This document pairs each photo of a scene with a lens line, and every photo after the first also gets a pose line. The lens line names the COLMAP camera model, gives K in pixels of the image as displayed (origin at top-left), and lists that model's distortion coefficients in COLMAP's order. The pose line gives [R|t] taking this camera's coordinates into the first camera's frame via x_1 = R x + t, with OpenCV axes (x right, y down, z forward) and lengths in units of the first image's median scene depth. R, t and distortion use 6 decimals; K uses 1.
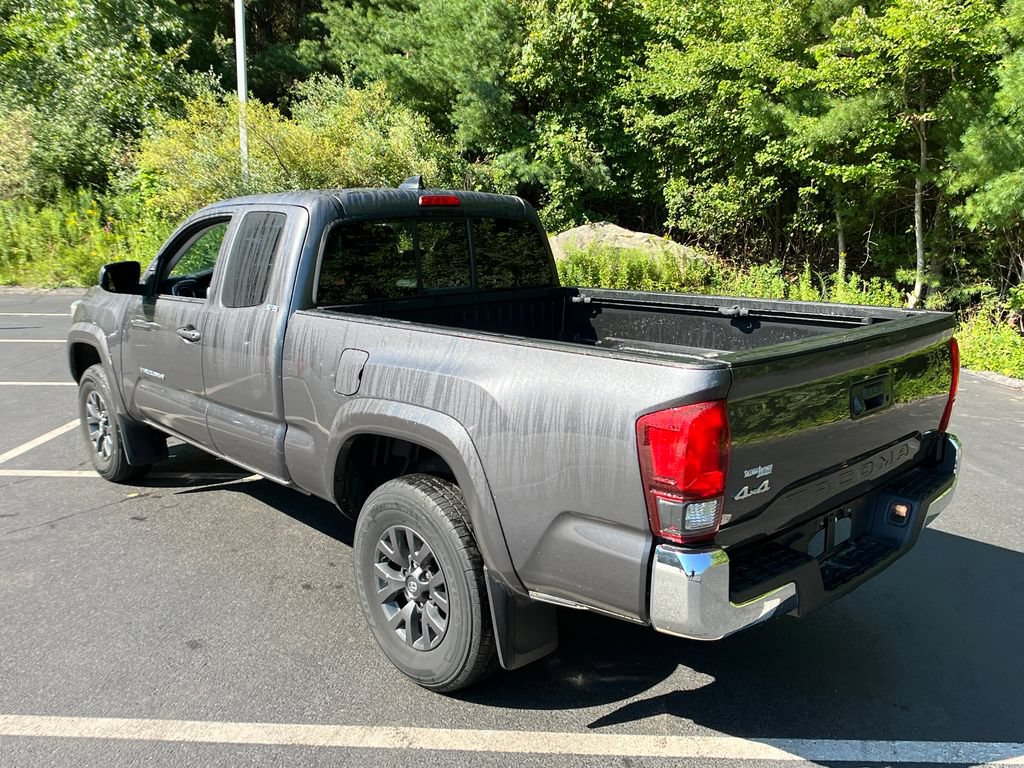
lens RADIAL K [[856.7, 0, 512.0], [0, 856.7, 384.0], [0, 0, 1]] dist [0.012995, -0.050631]
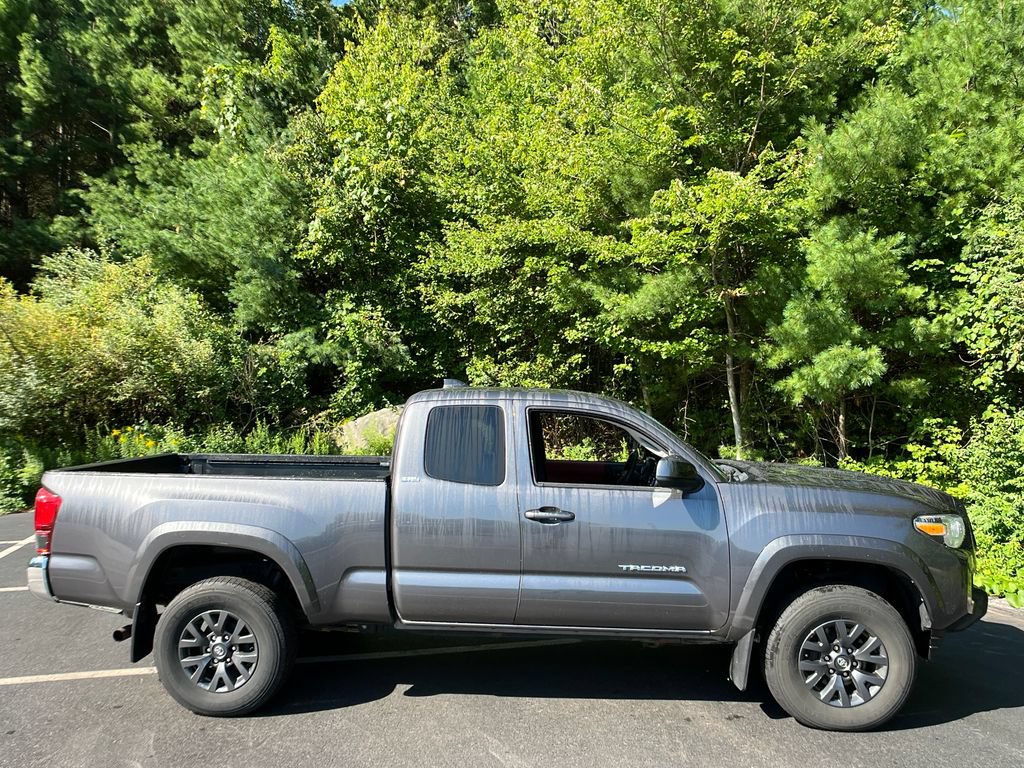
lens RADIAL K [[804.2, 0, 512.0], [0, 804.2, 384.0], [0, 0, 1]] dist [0.036230, -0.090930]
pose [[0.965240, -0.023005, 0.260351, -0.007150], [0.075058, 0.978558, -0.191807, -0.036800], [-0.250356, 0.204681, 0.946270, 0.151833]]
